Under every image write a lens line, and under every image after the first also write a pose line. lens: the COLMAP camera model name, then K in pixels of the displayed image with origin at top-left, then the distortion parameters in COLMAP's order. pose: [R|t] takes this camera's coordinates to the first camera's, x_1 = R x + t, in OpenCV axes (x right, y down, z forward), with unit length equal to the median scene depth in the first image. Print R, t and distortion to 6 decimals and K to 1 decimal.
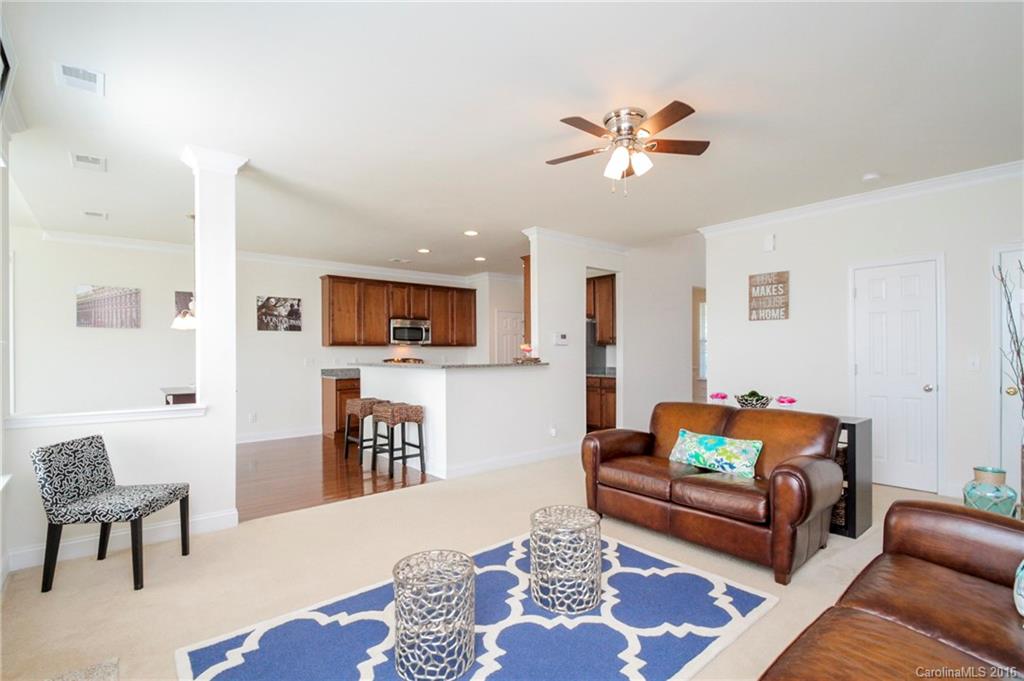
lens RADIAL K [[480.2, 0, 519.9], [0, 480.2, 347.6], [0, 0, 1]] dist [-0.008003, -0.000797]
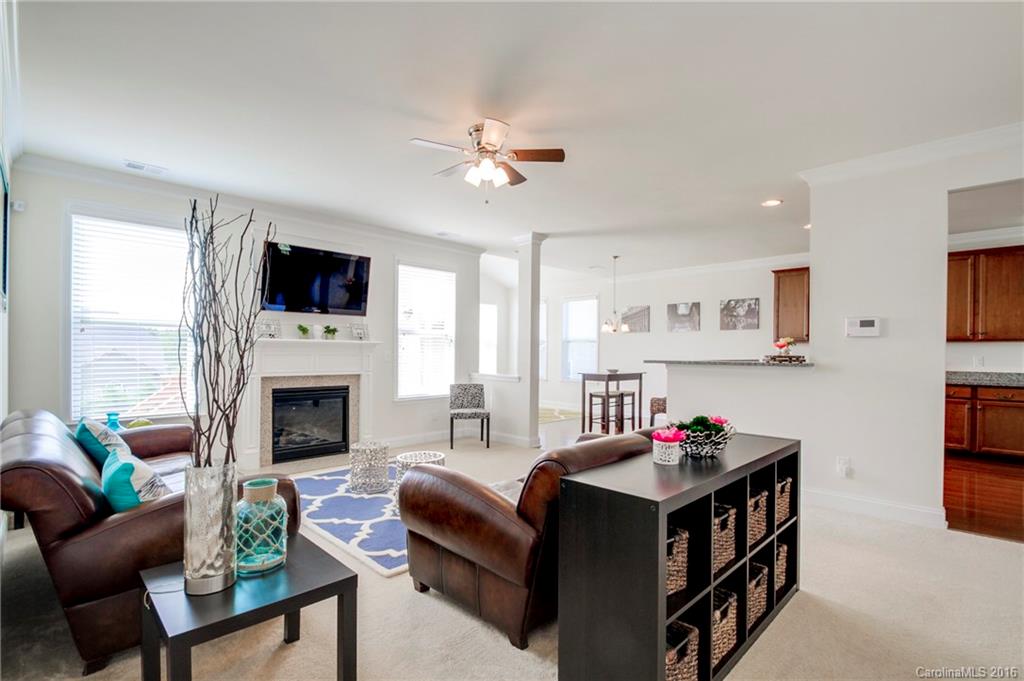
lens RADIAL K [[479.0, 0, 522.6], [0, 479.0, 349.4], [0, 0, 1]] dist [-0.003759, -0.001825]
pose [[0.084973, 0.002360, -0.996380, 0.765430], [0.002407, 0.999994, 0.002574, 0.009180], [0.996380, -0.002617, 0.084967, 0.569902]]
